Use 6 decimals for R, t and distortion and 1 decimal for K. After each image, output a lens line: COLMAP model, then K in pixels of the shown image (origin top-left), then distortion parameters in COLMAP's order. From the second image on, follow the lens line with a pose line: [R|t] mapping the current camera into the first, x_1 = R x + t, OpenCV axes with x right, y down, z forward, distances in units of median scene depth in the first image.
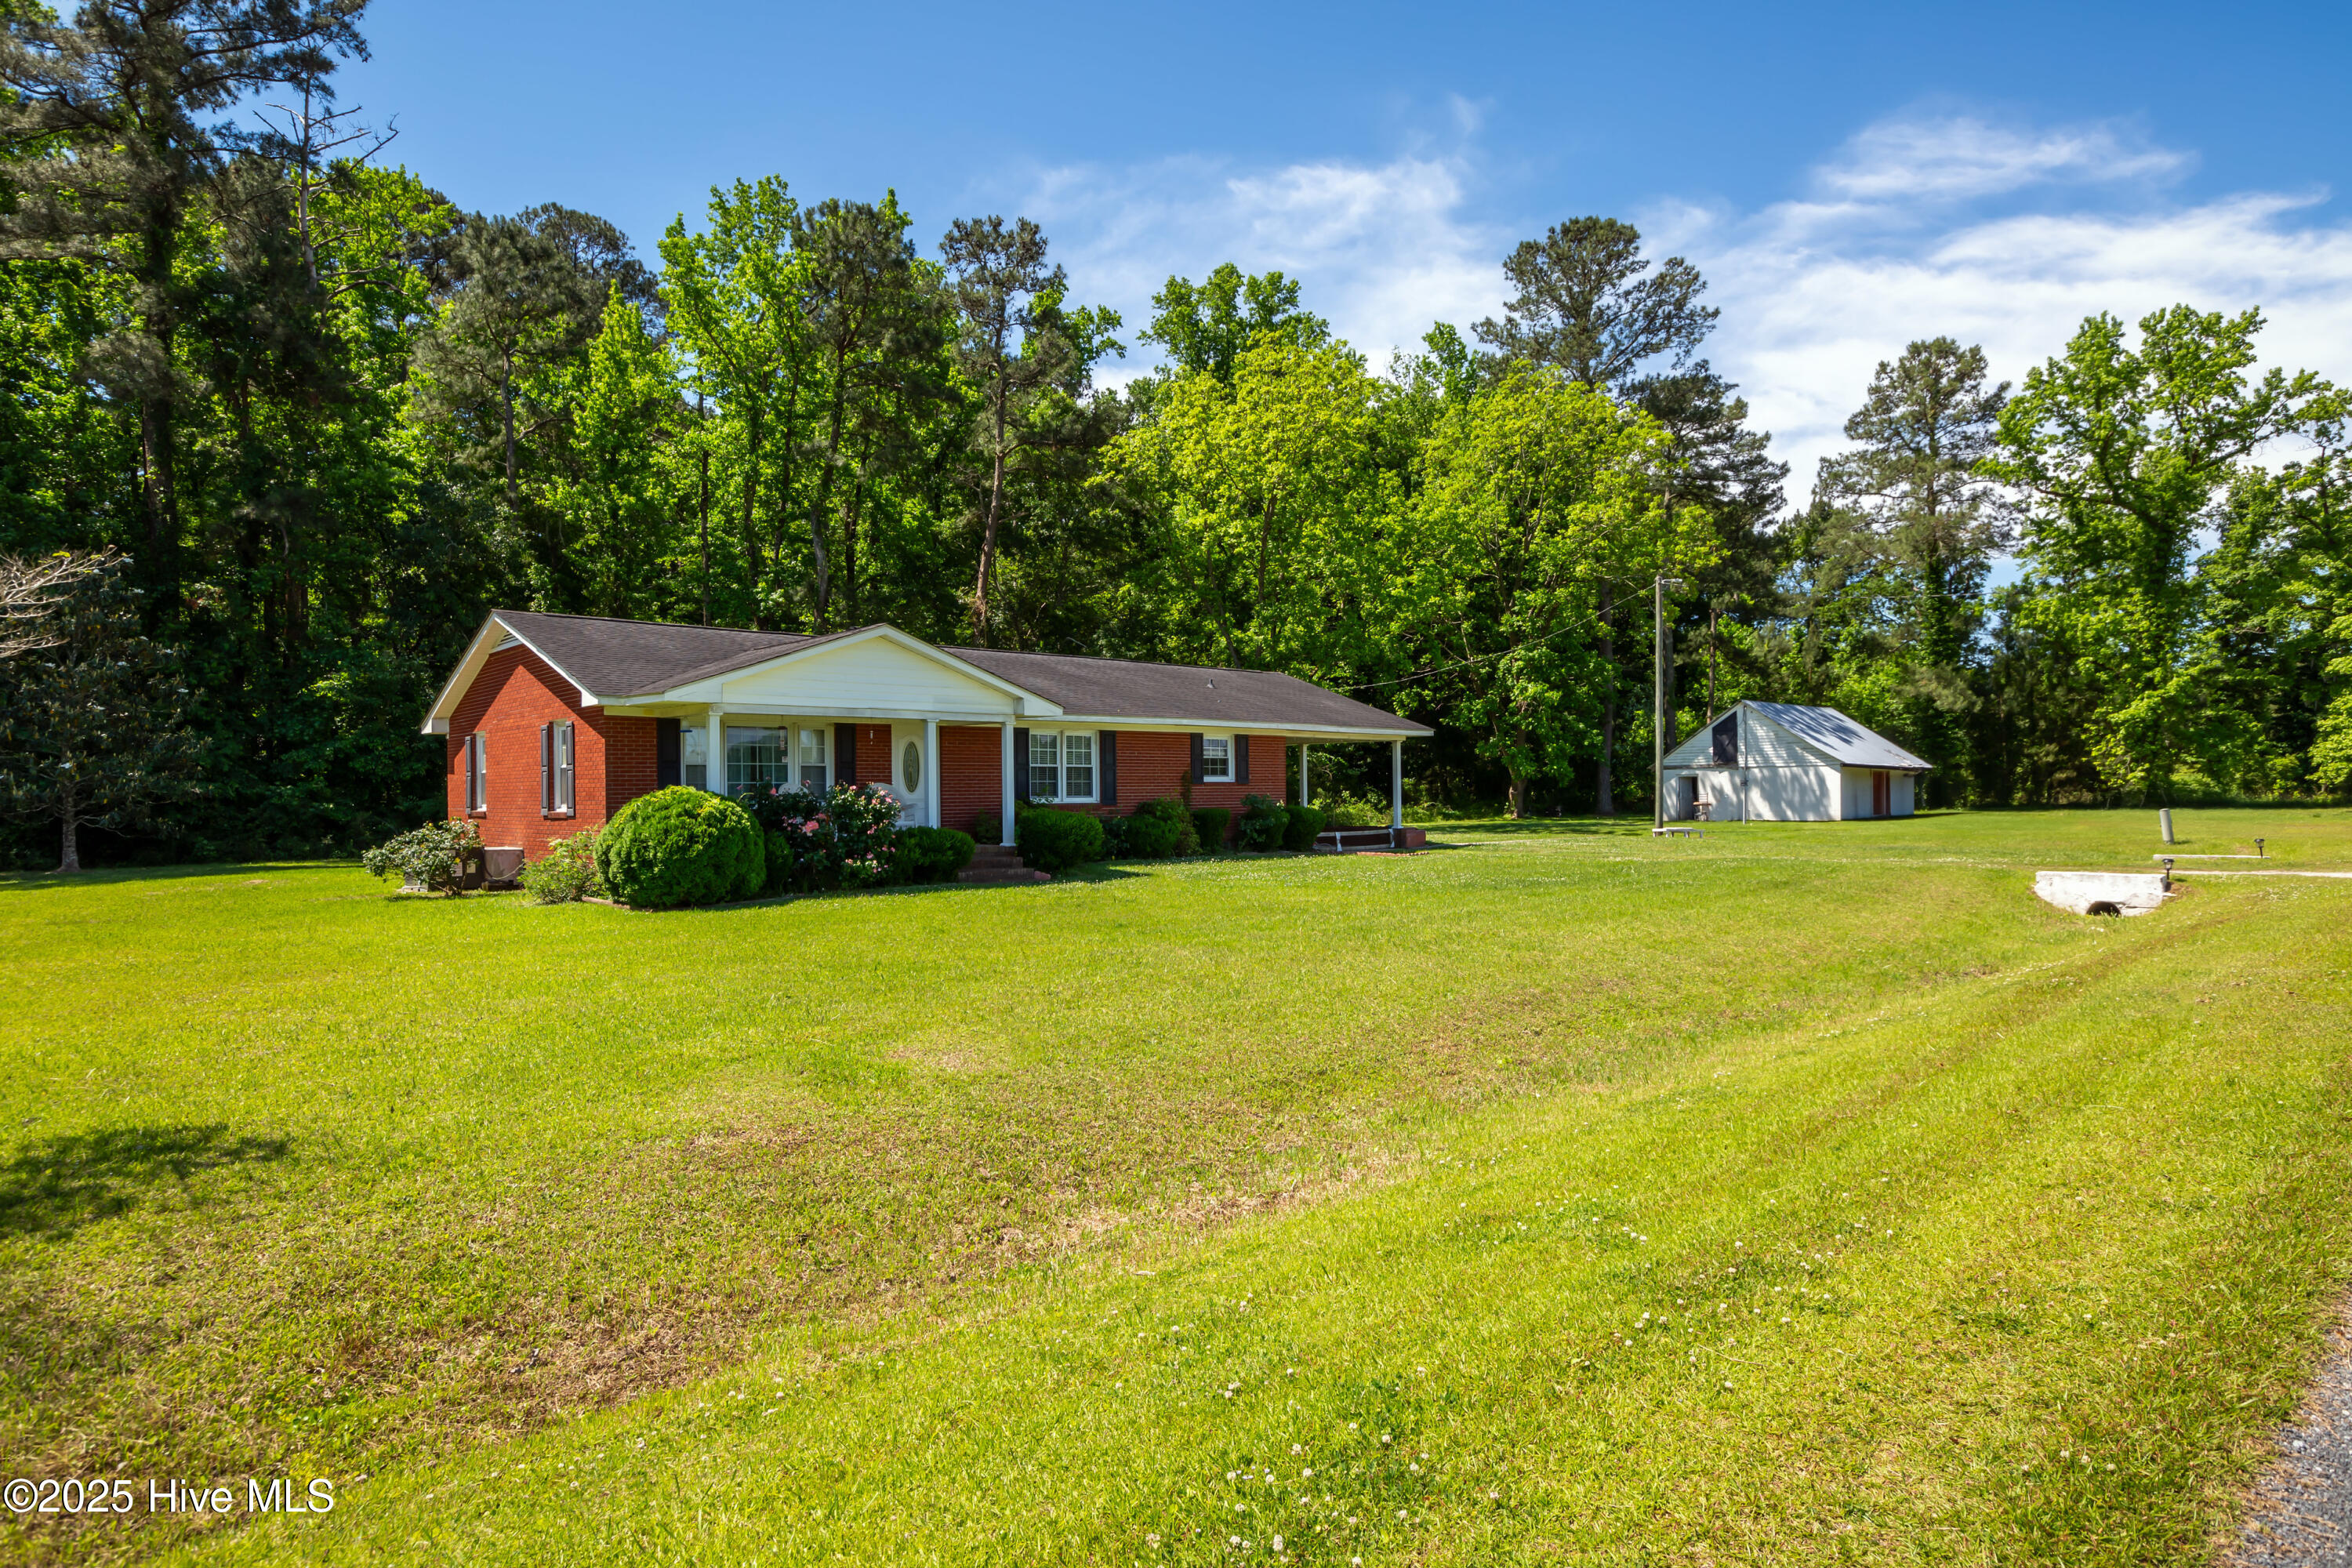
lens RADIAL K [[1280.5, 0, 1209.3], [0, 1280.5, 799.3], [0, 0, 1]] dist [-0.000945, 0.000755]
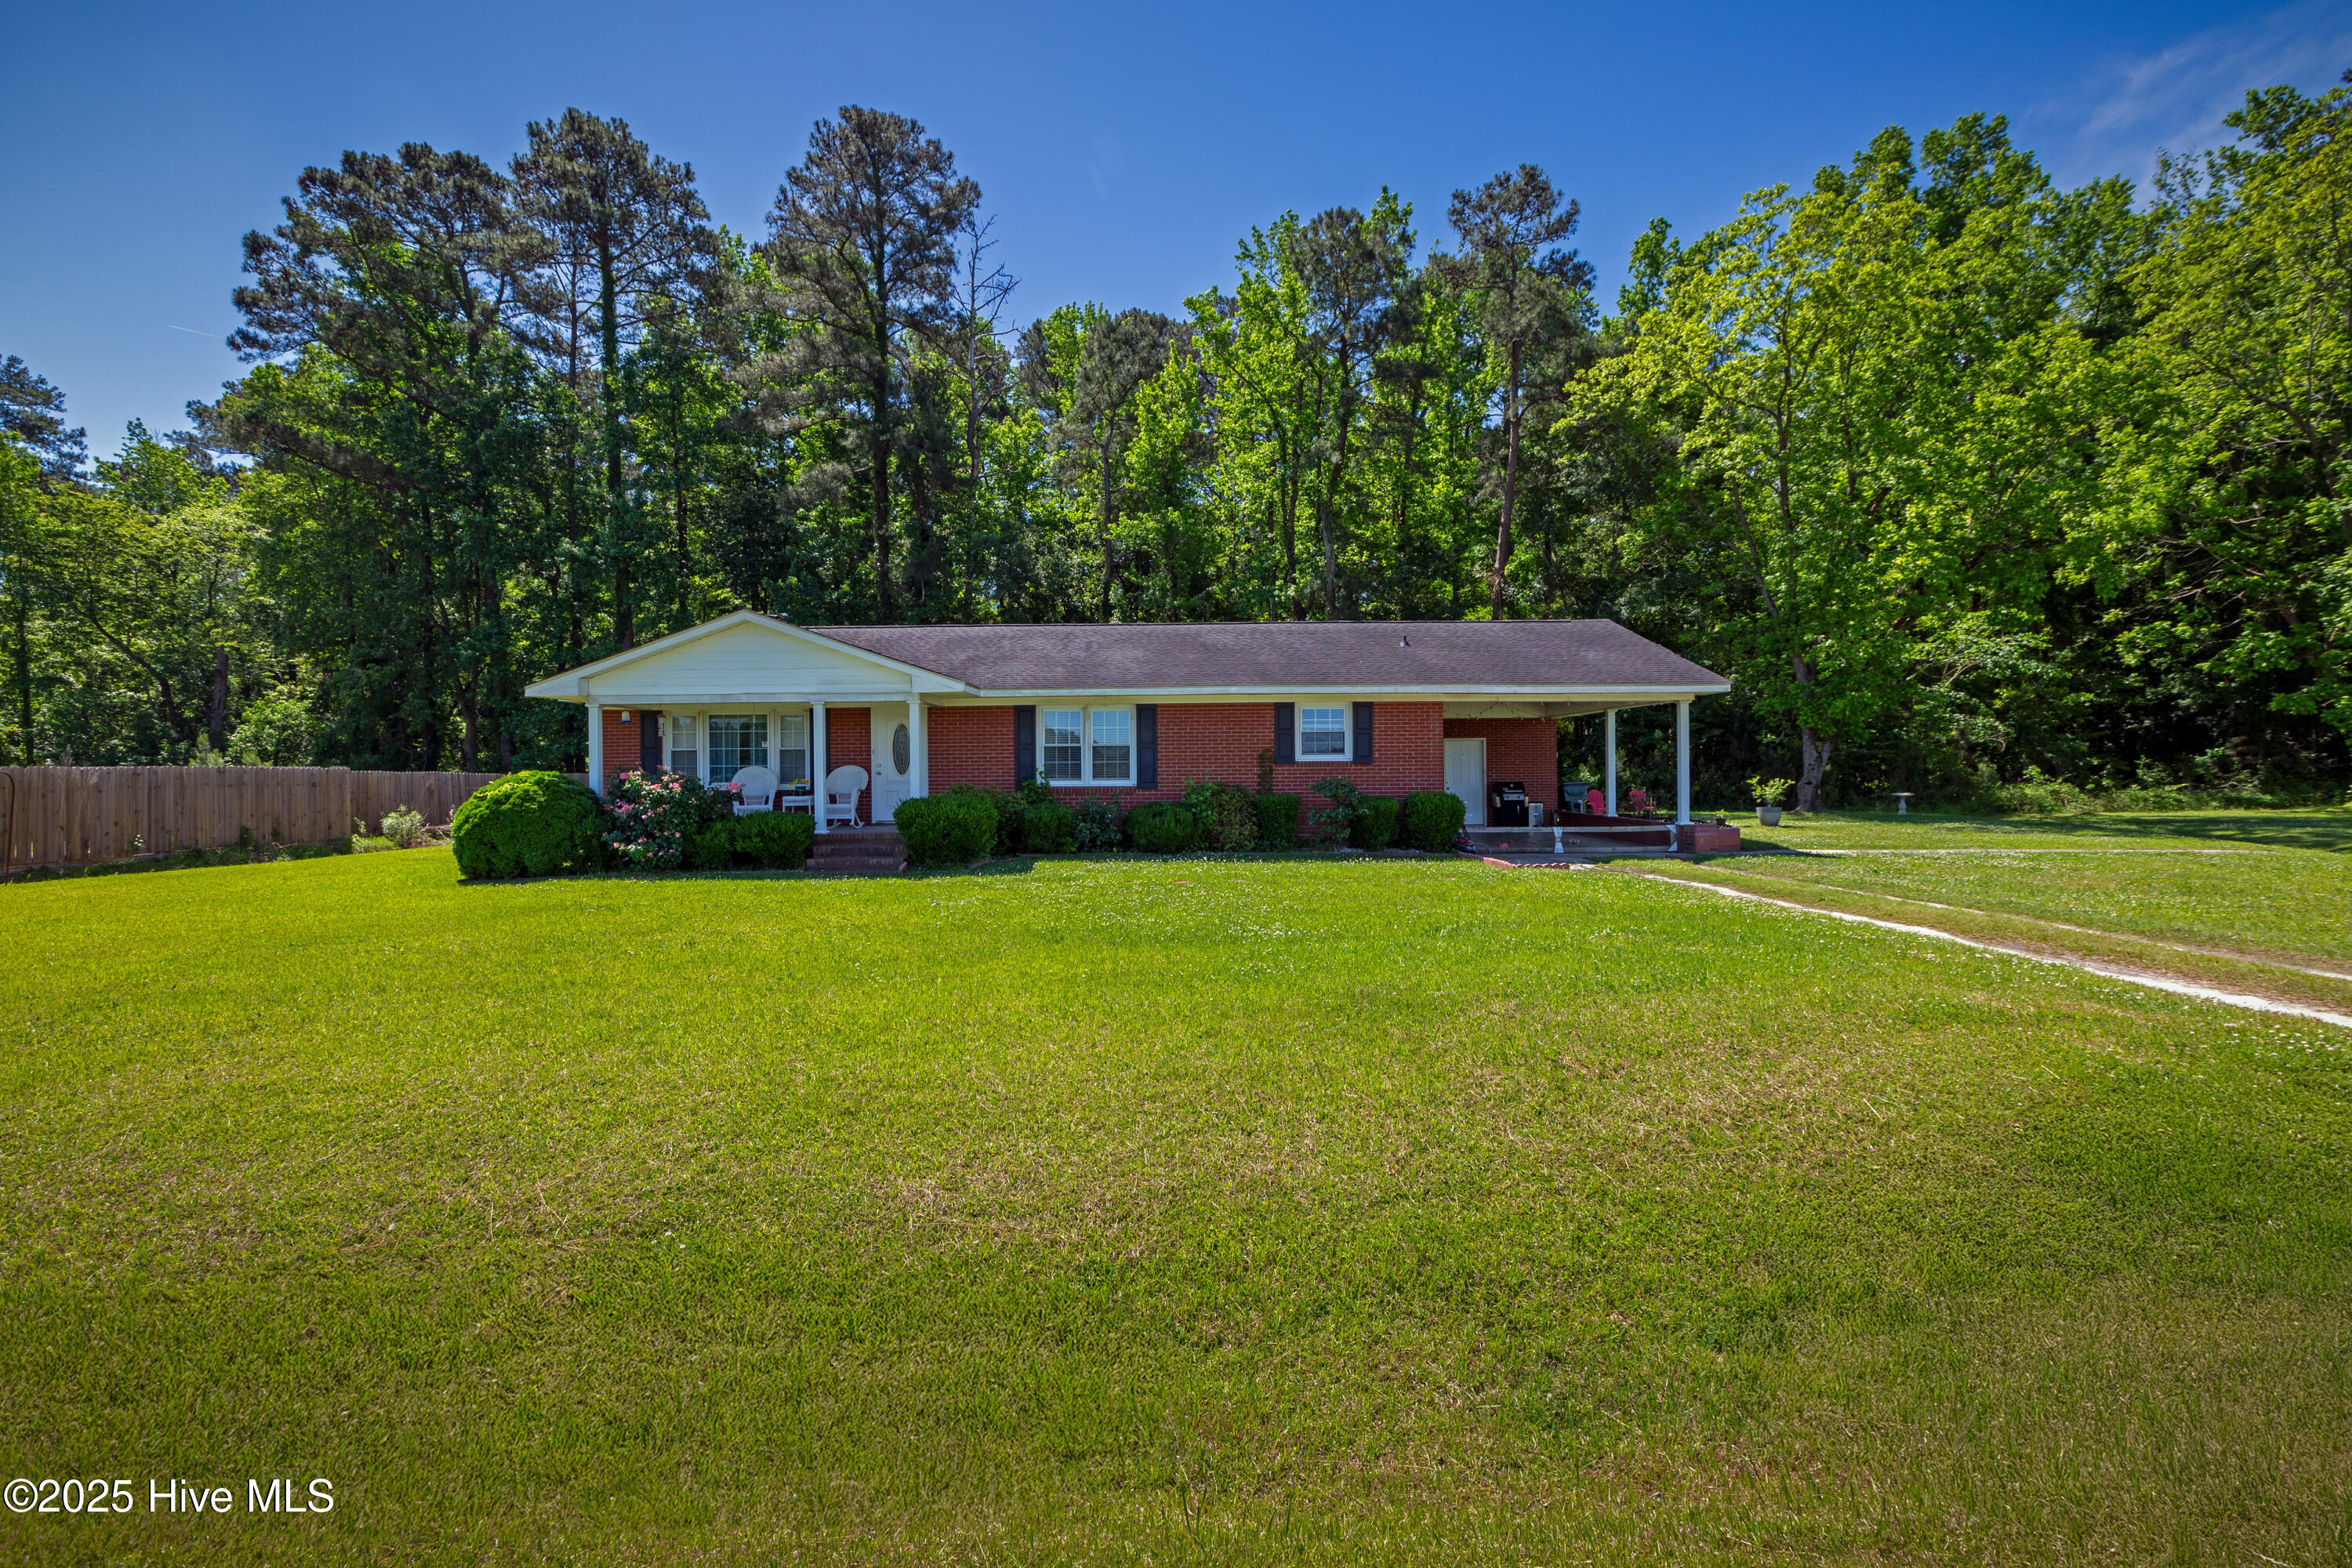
lens RADIAL K [[1083.9, 0, 1177.9], [0, 1083.9, 783.1], [0, 0, 1]] dist [0.001037, 0.000463]
pose [[0.728431, 0.011489, -0.685023, 0.510562], [-0.003371, 0.999907, 0.013185, -0.010849], [0.685111, -0.007295, 0.728402, 0.535311]]
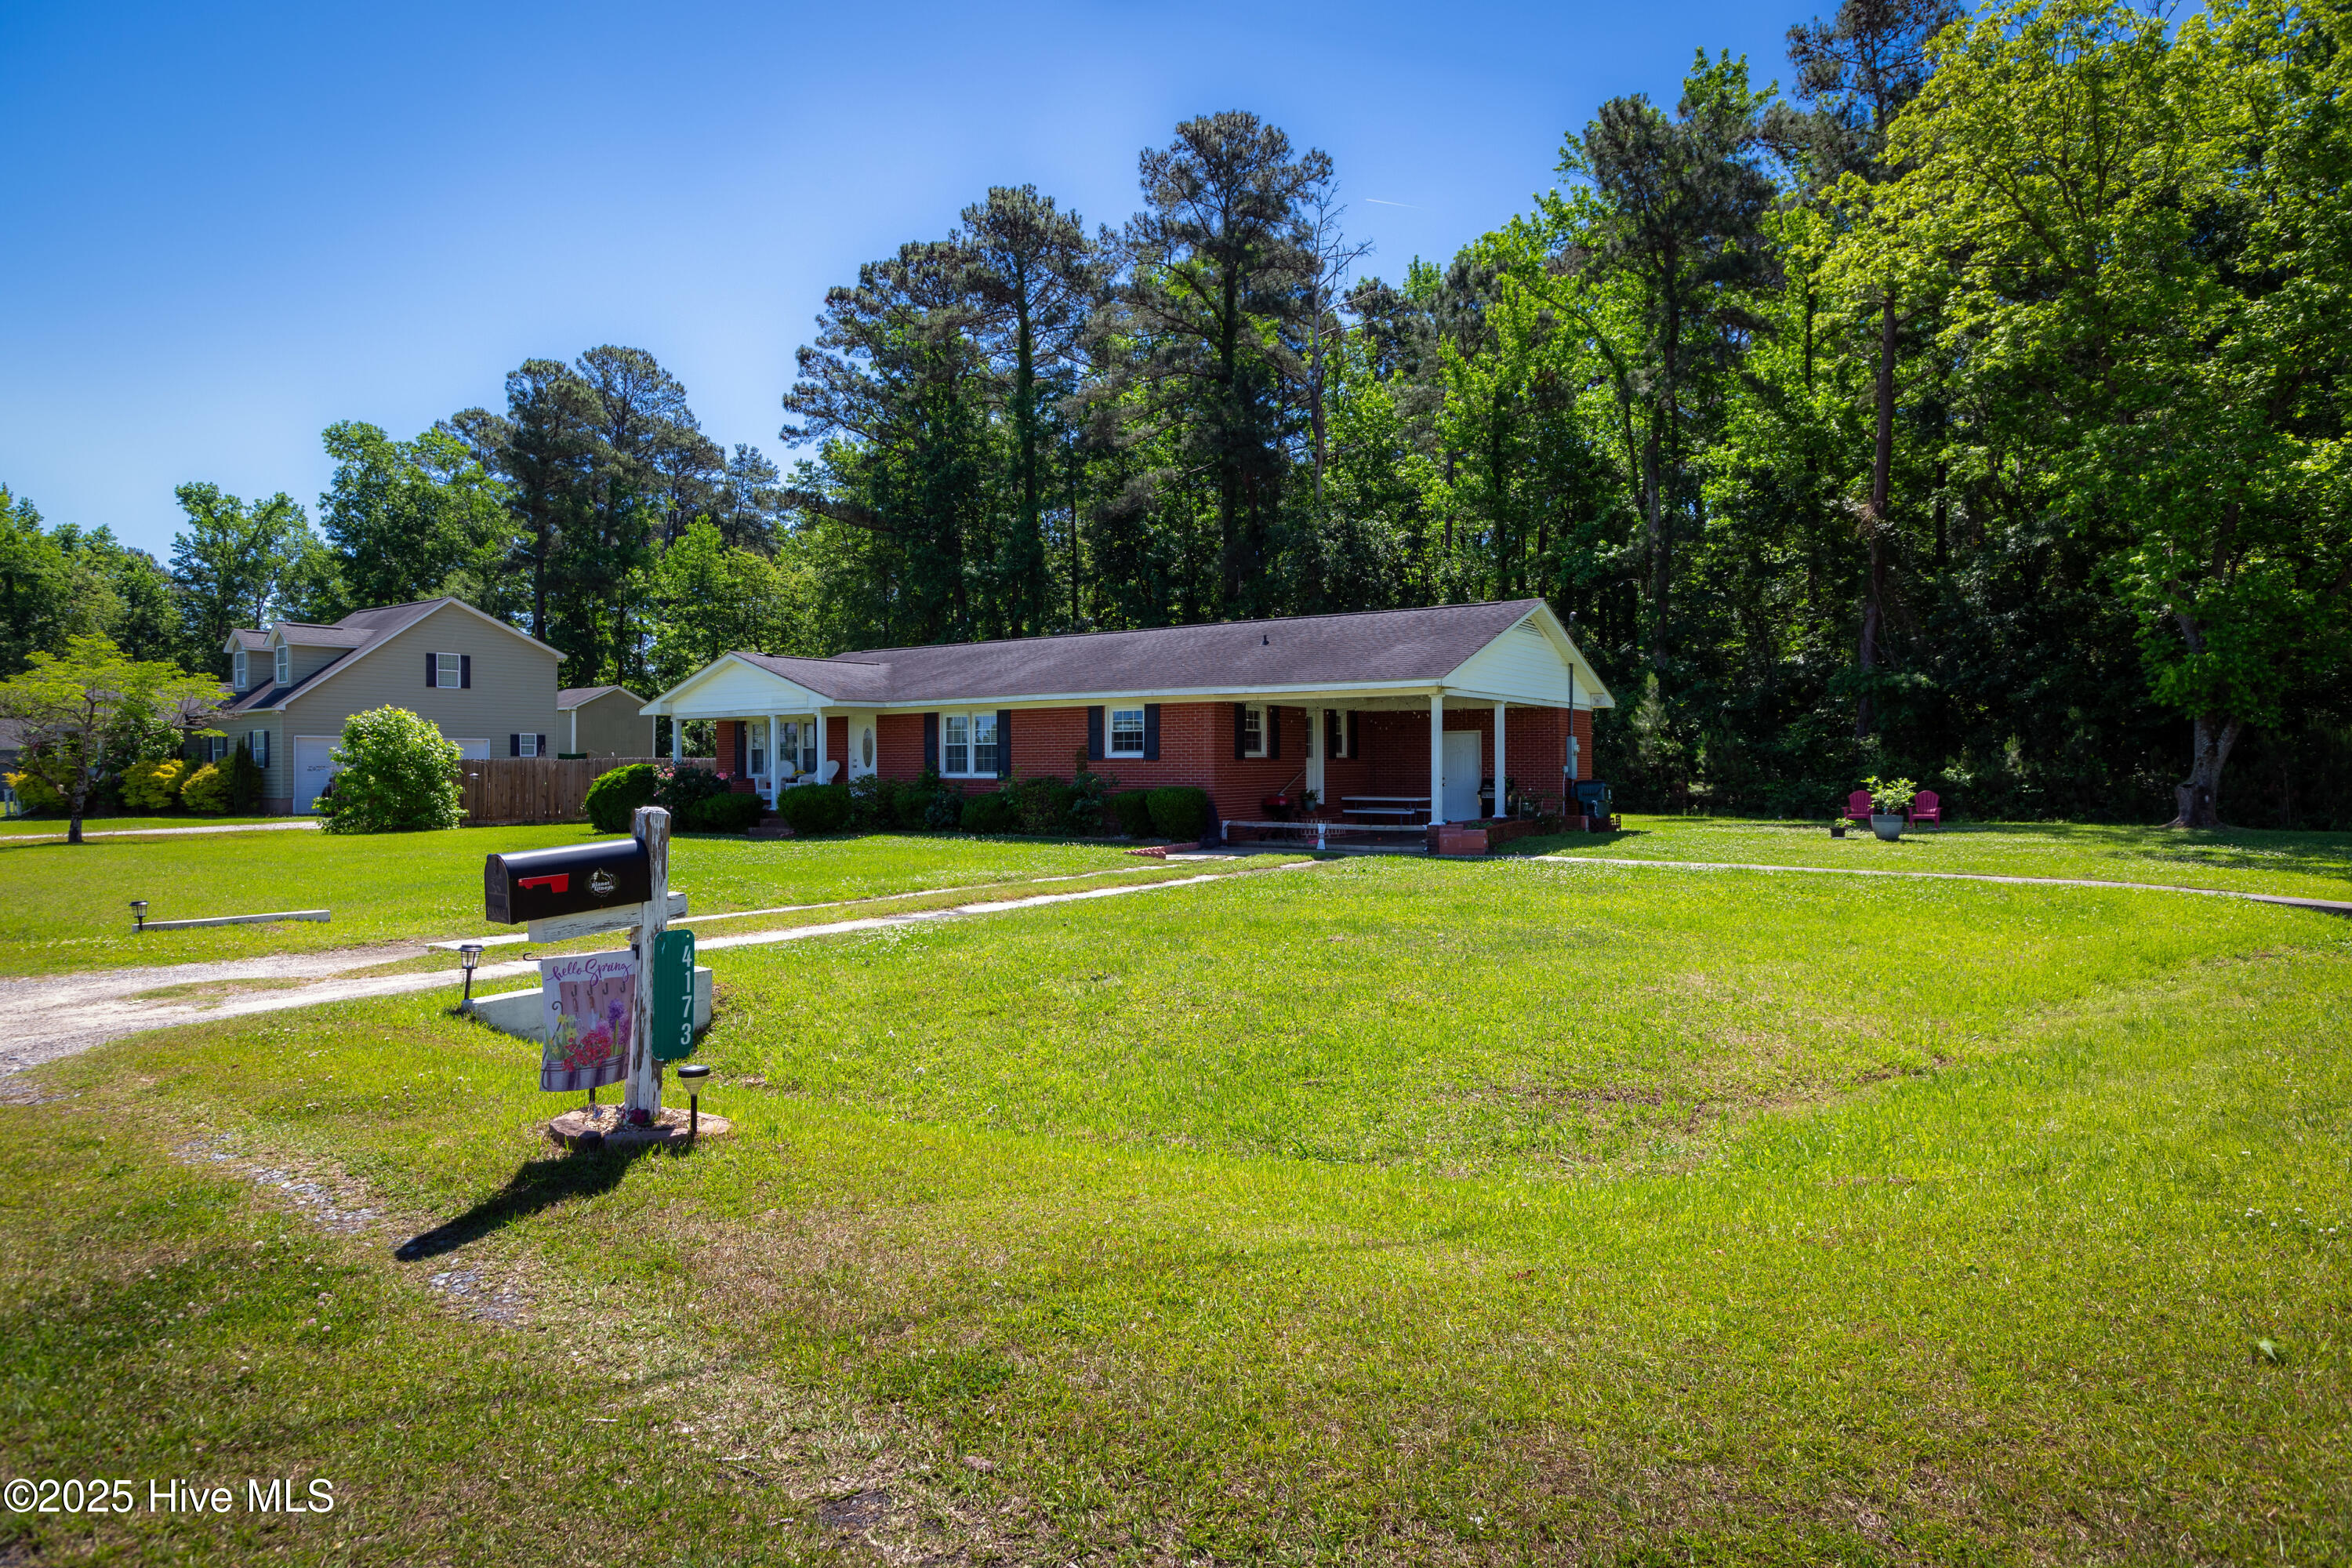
lens RADIAL K [[1312.2, 0, 1169.2], [0, 1312.2, 763.6], [0, 0, 1]] dist [0.004301, 0.000668]
pose [[0.204502, 0.009804, -0.978817, 1.152209], [-0.002756, 0.999952, 0.009440, -0.023150], [0.978862, 0.000767, 0.204519, 1.037098]]
